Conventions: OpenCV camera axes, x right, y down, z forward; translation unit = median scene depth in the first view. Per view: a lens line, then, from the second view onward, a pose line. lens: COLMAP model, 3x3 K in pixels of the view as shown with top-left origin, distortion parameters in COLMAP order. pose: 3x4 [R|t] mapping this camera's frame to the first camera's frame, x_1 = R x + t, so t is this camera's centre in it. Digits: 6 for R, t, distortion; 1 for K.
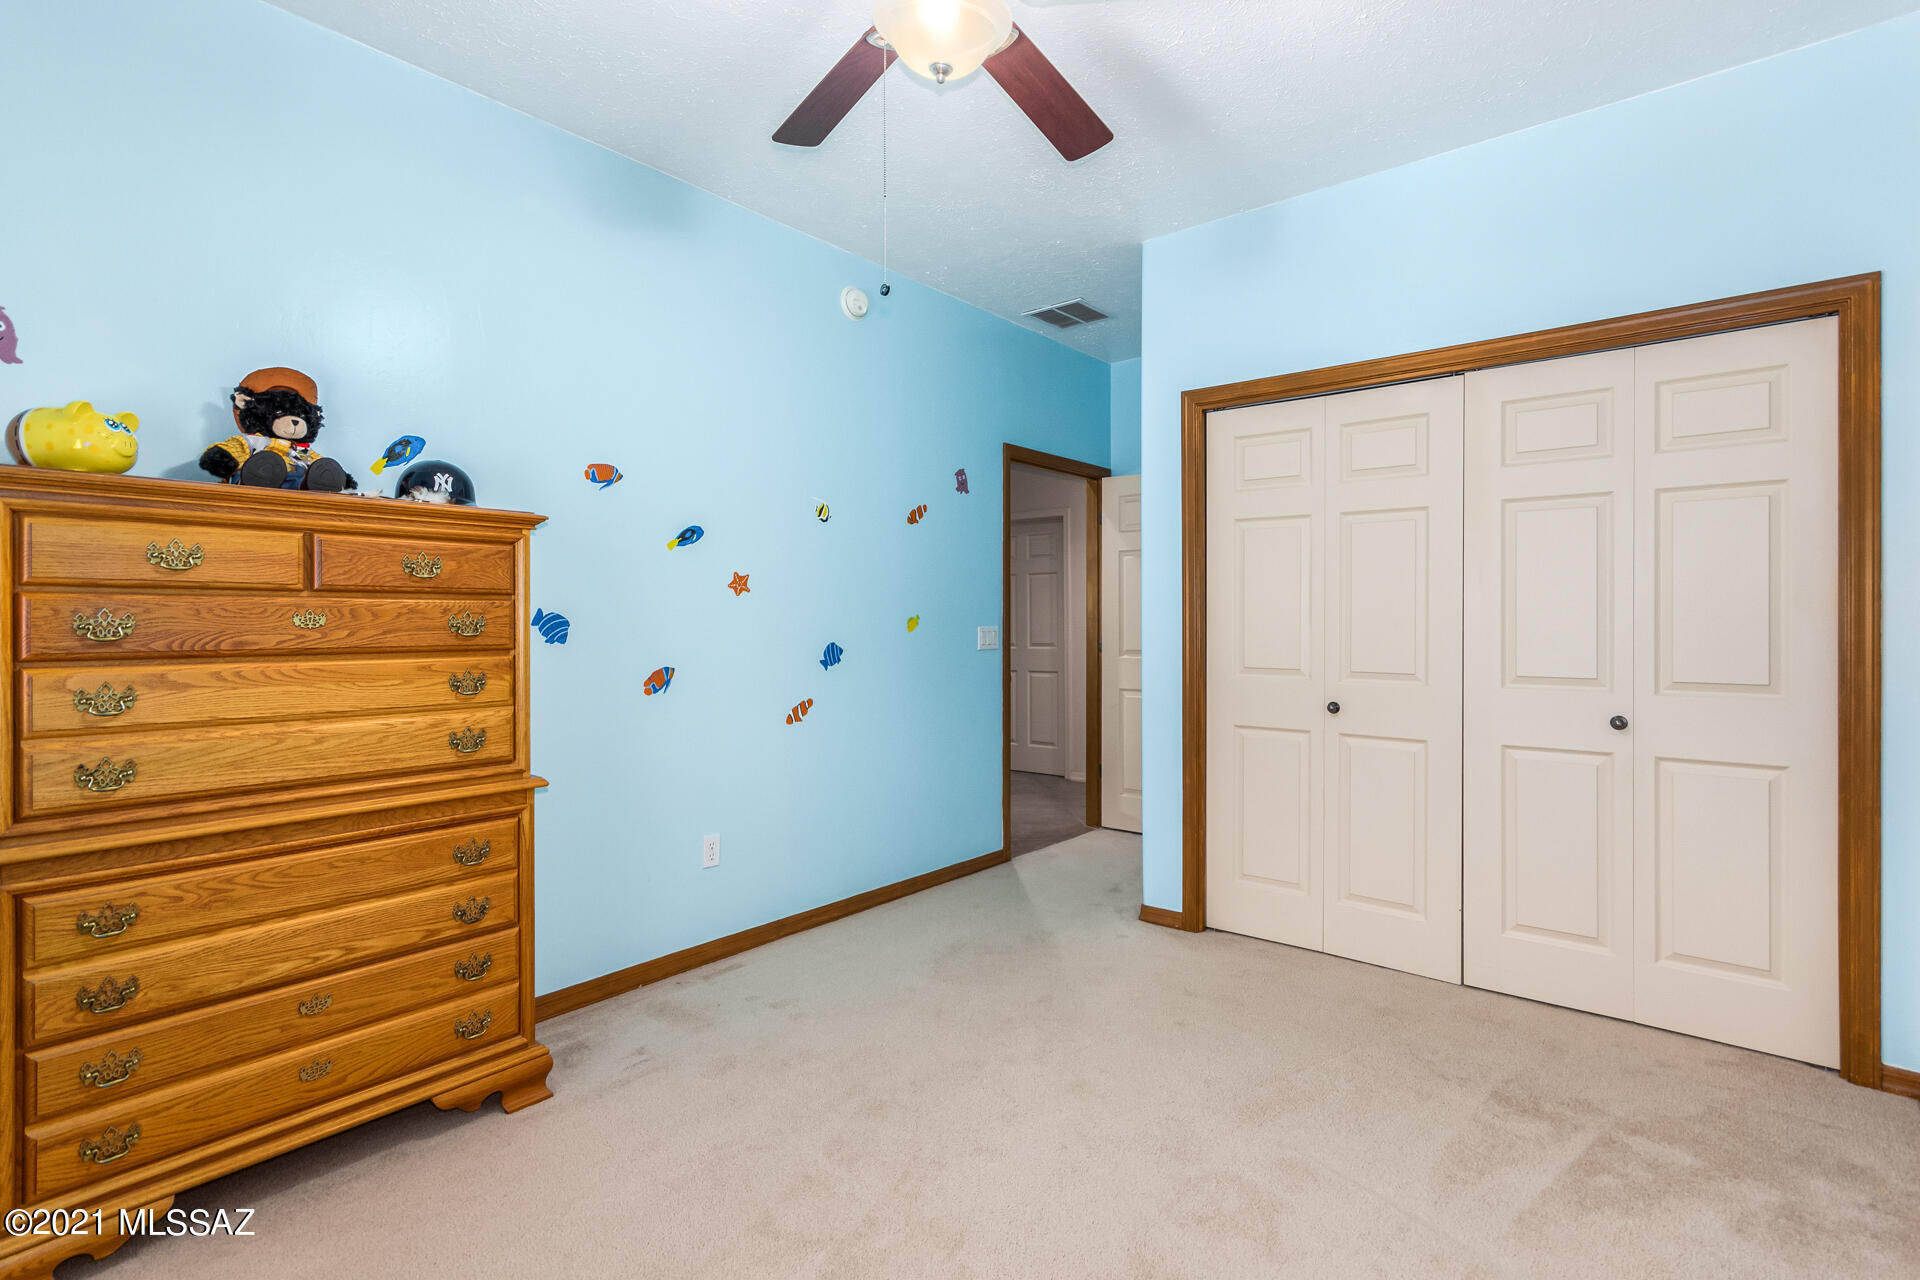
lens RADIAL K [[890.4, 0, 969.0], [0, 890.4, 607.4], [0, 0, 1]] dist [0.000101, 0.000488]
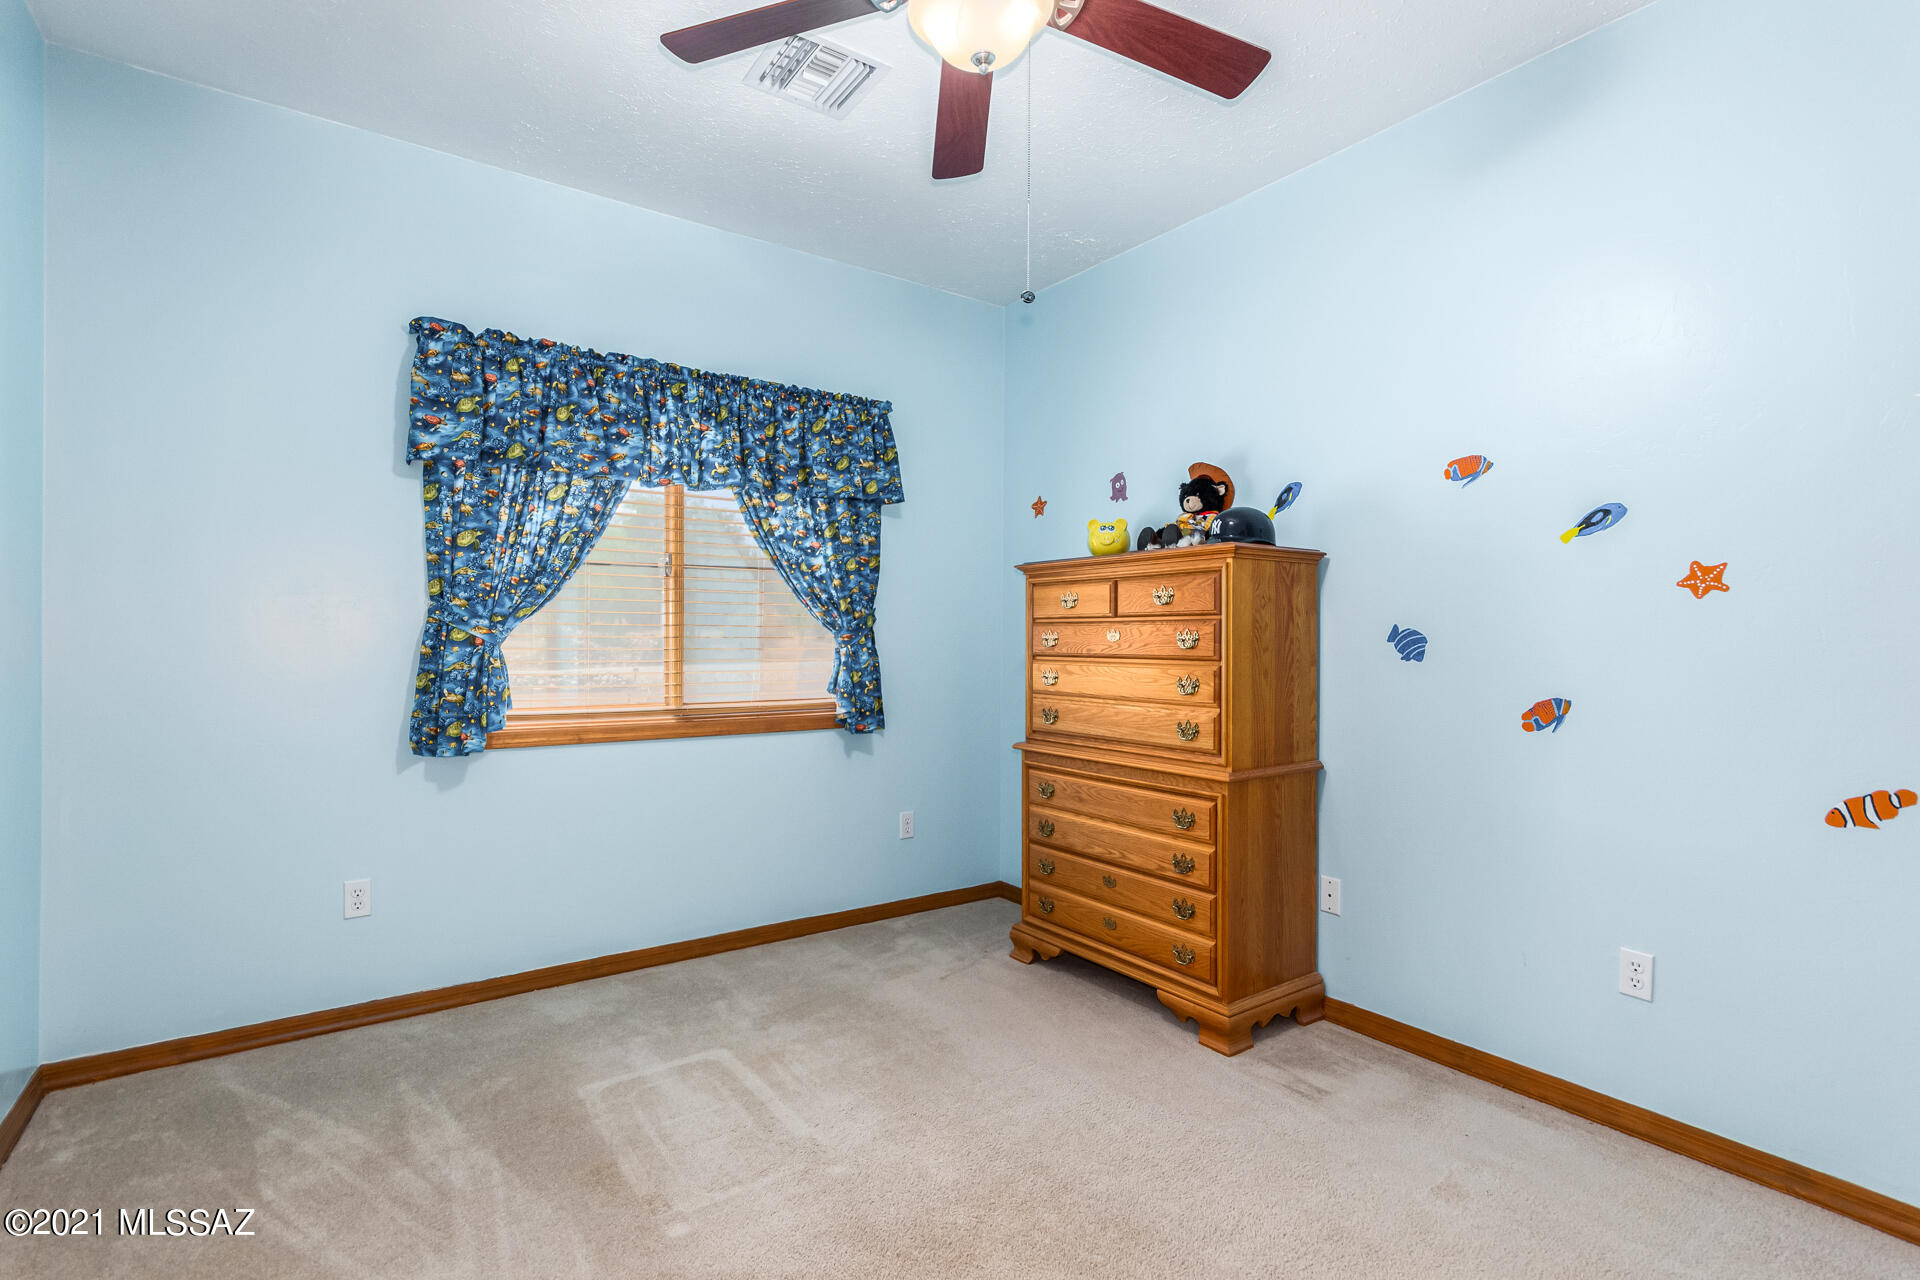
lens RADIAL K [[913.1, 0, 1008.4], [0, 913.1, 643.8], [0, 0, 1]] dist [0.001661, 0.000441]
pose [[-0.223980, 0.003819, -0.974586, 0.796859], [0.010778, 0.999941, 0.001441, 0.021512], [0.974534, -0.010182, -0.224008, 1.091196]]
